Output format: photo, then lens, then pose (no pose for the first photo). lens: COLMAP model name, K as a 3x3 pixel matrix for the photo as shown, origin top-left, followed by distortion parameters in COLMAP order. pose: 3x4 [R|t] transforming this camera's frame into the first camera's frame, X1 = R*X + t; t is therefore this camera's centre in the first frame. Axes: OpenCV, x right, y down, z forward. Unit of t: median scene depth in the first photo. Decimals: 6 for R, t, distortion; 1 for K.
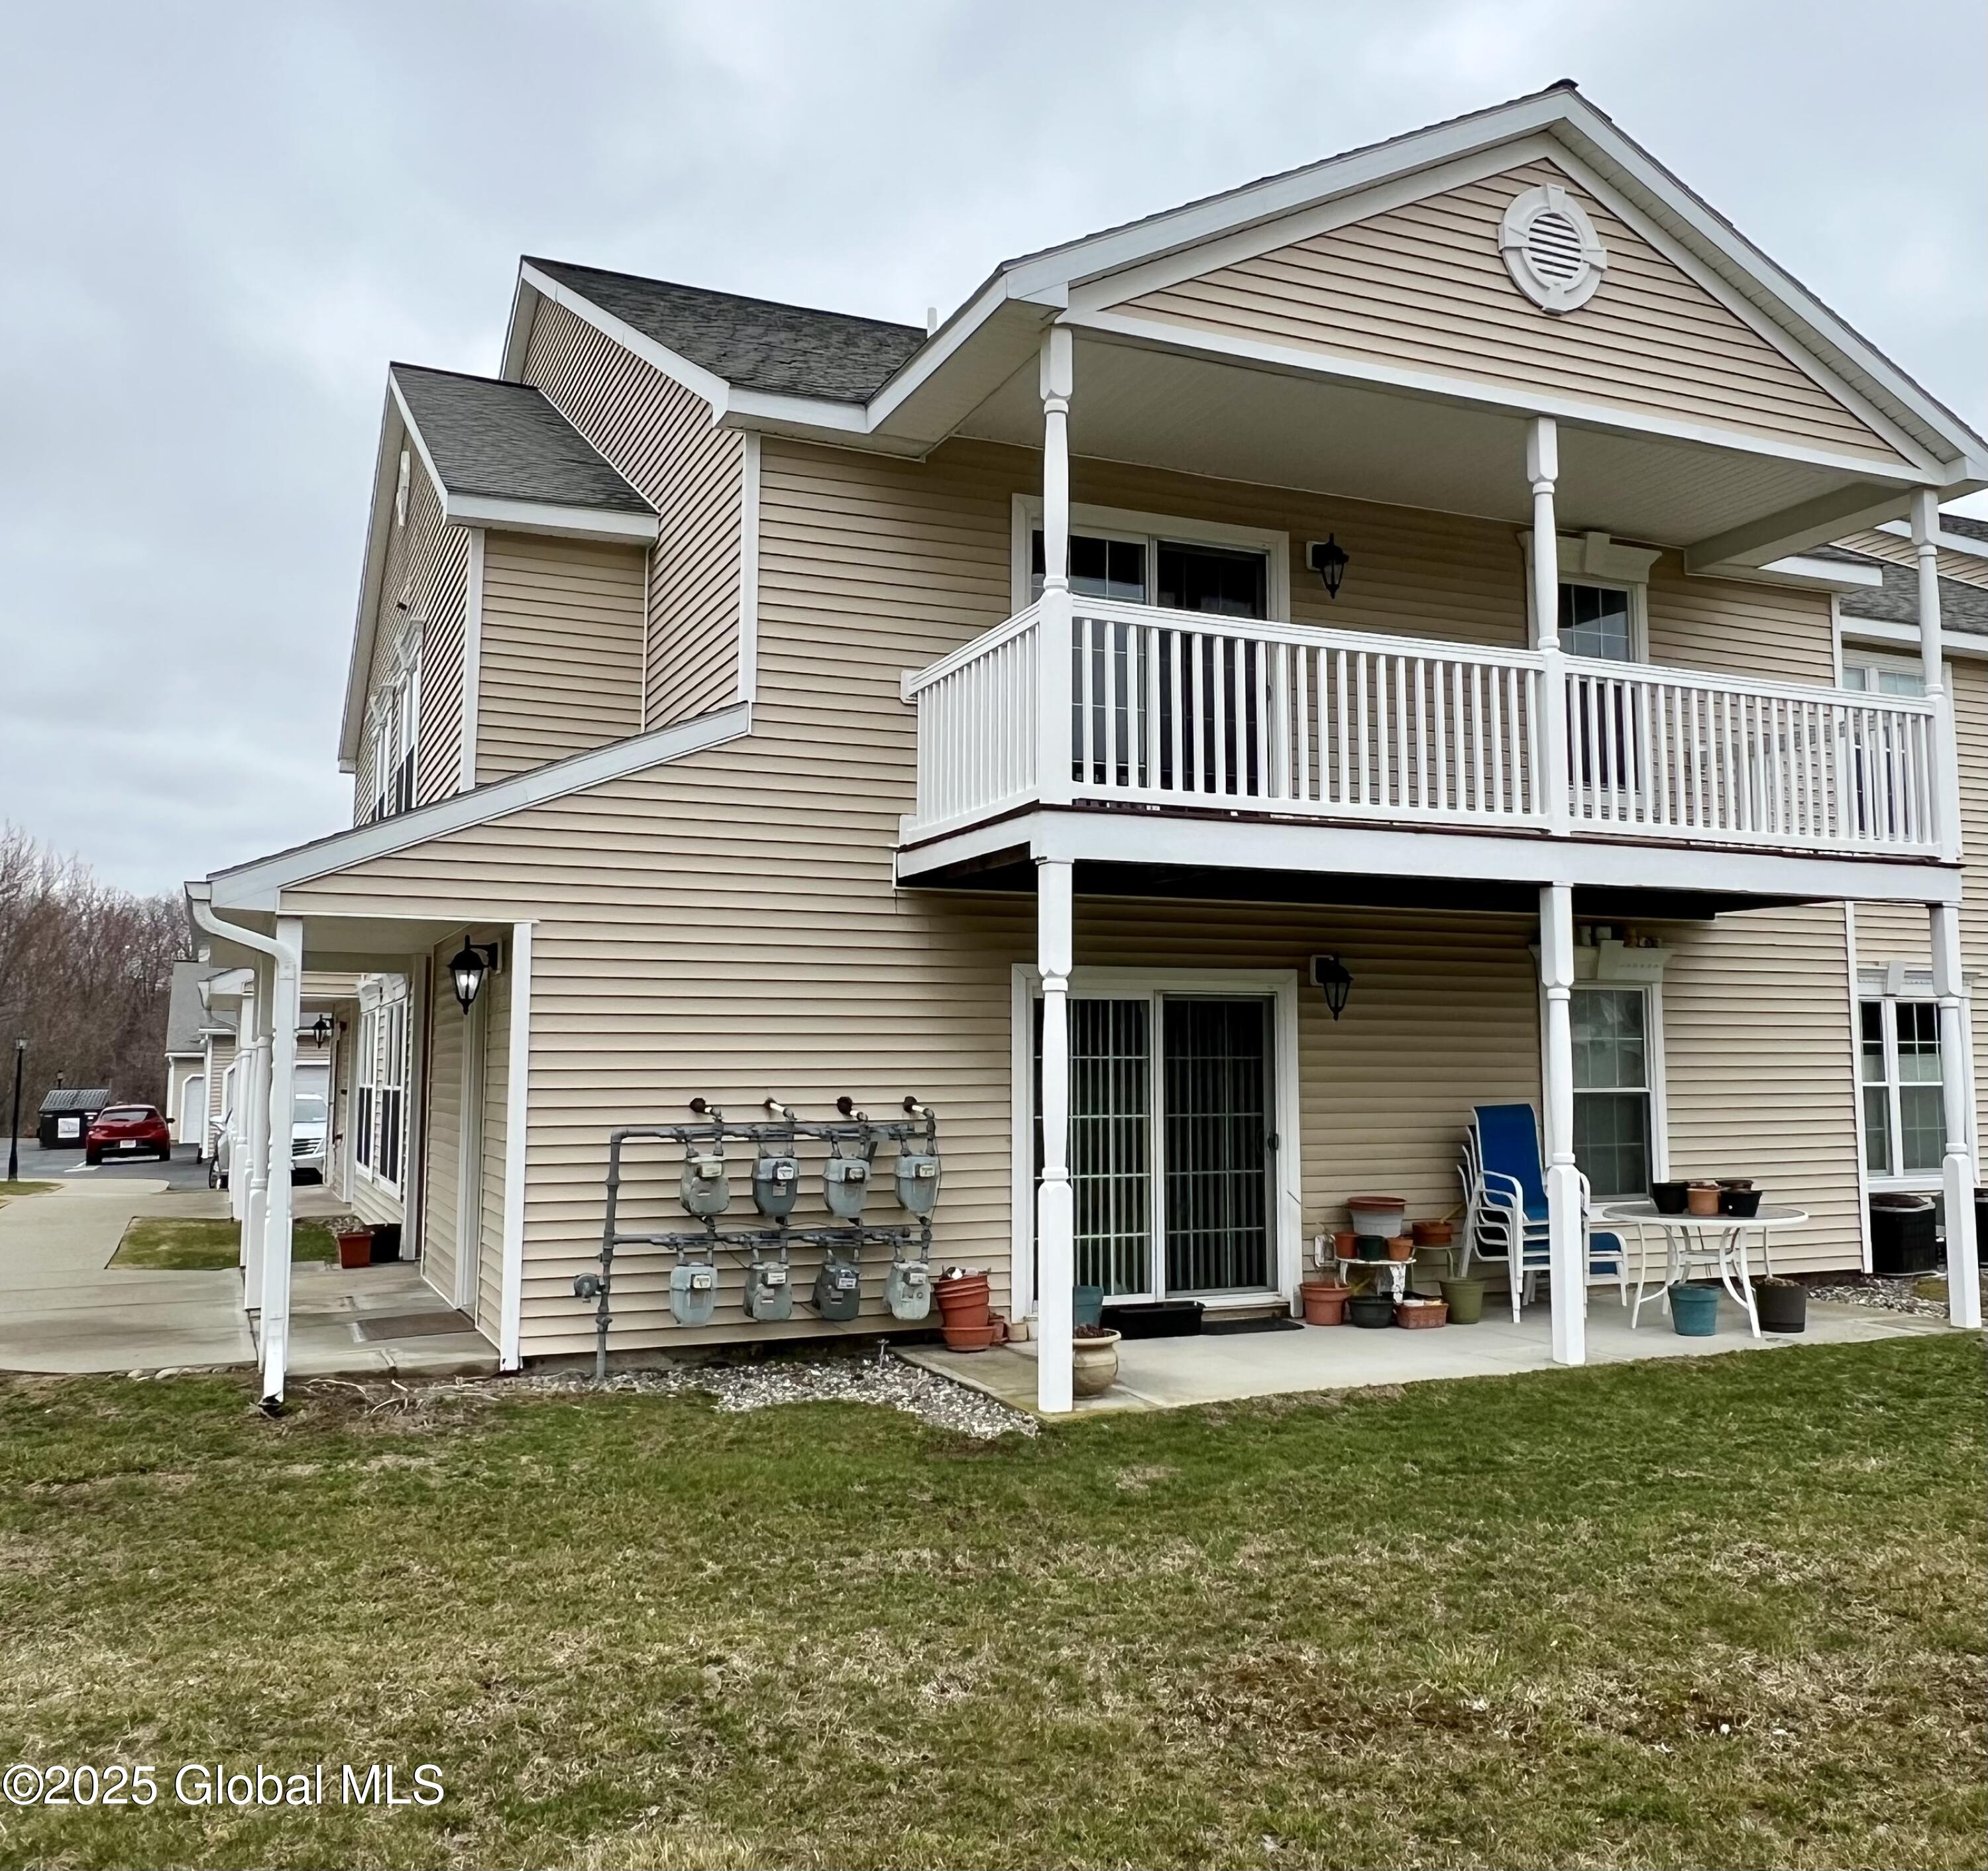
lens RADIAL K [[1761.4, 0, 989.9], [0, 1761.4, 865.2], [0, 0, 1]] dist [0.002834, 0.002383]
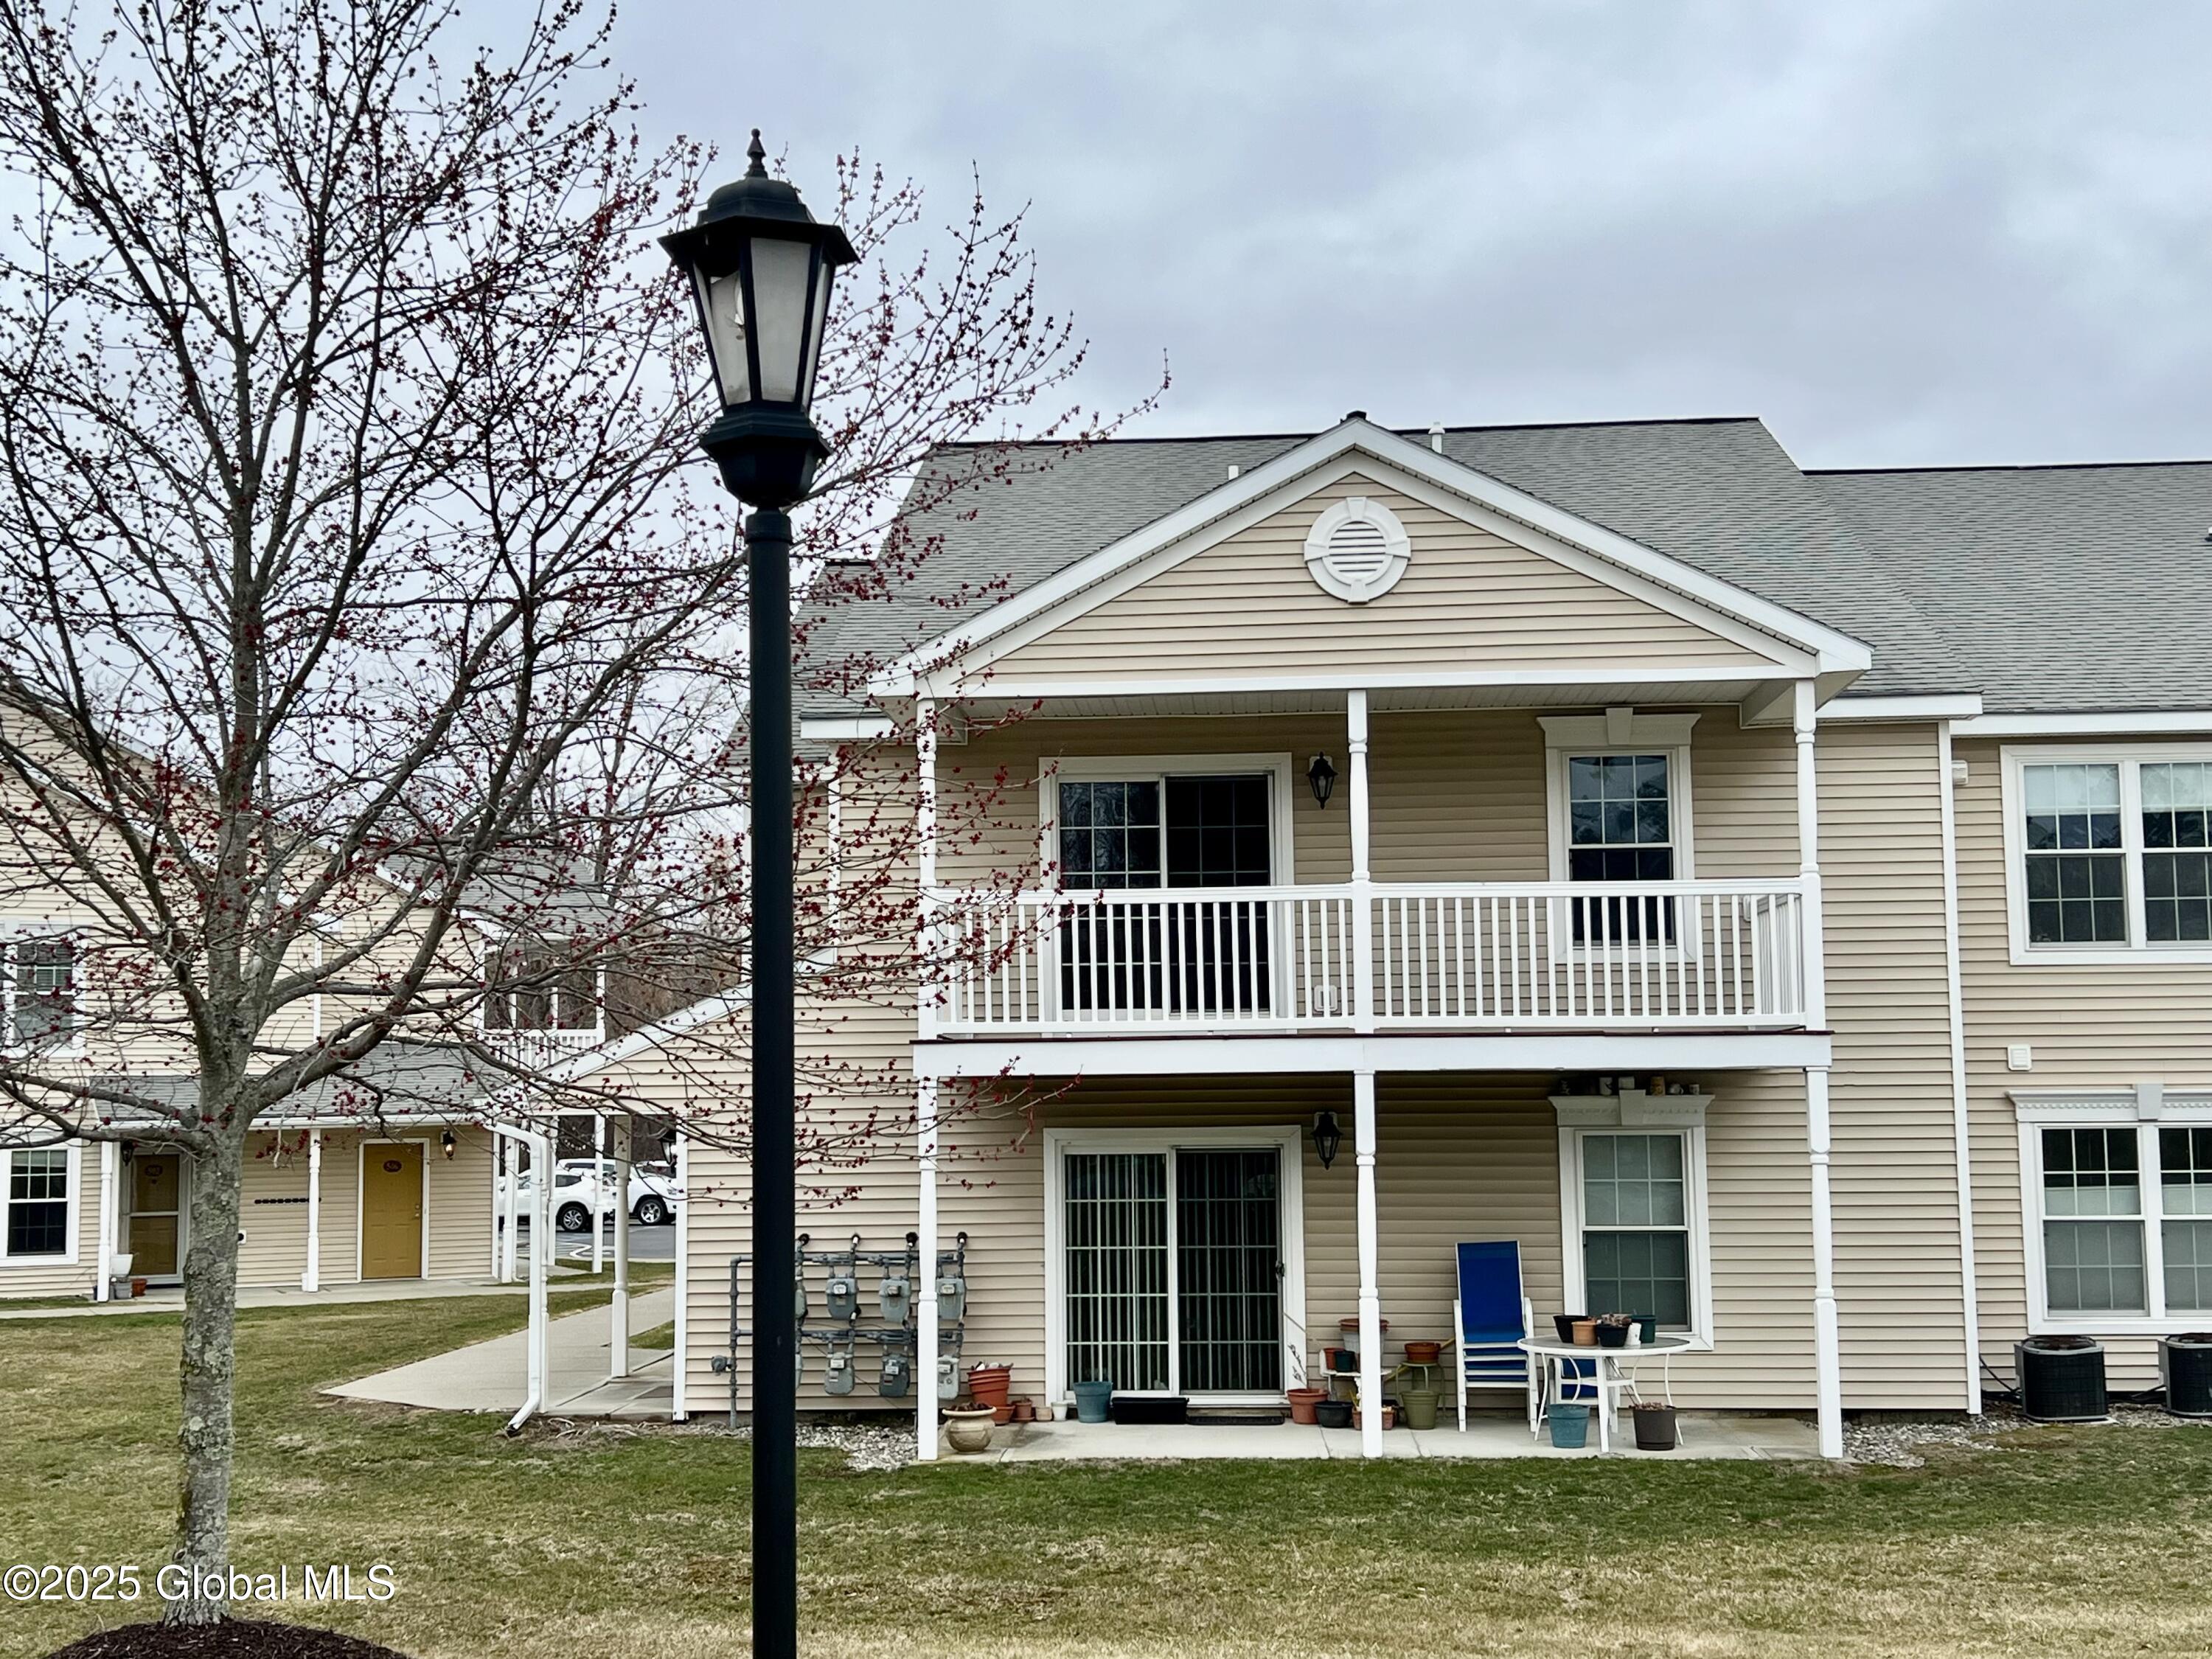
lens RADIAL K [[2712.2, 0, 1104.3], [0, 2712.2, 828.5], [0, 0, 1]] dist [0.059222, 0.000000]
pose [[0.883166, -0.053742, -0.465971, 1.016492], [0.063442, 0.997972, 0.005143, -0.174907], [0.464750, -0.034104, 0.884785, -0.744423]]
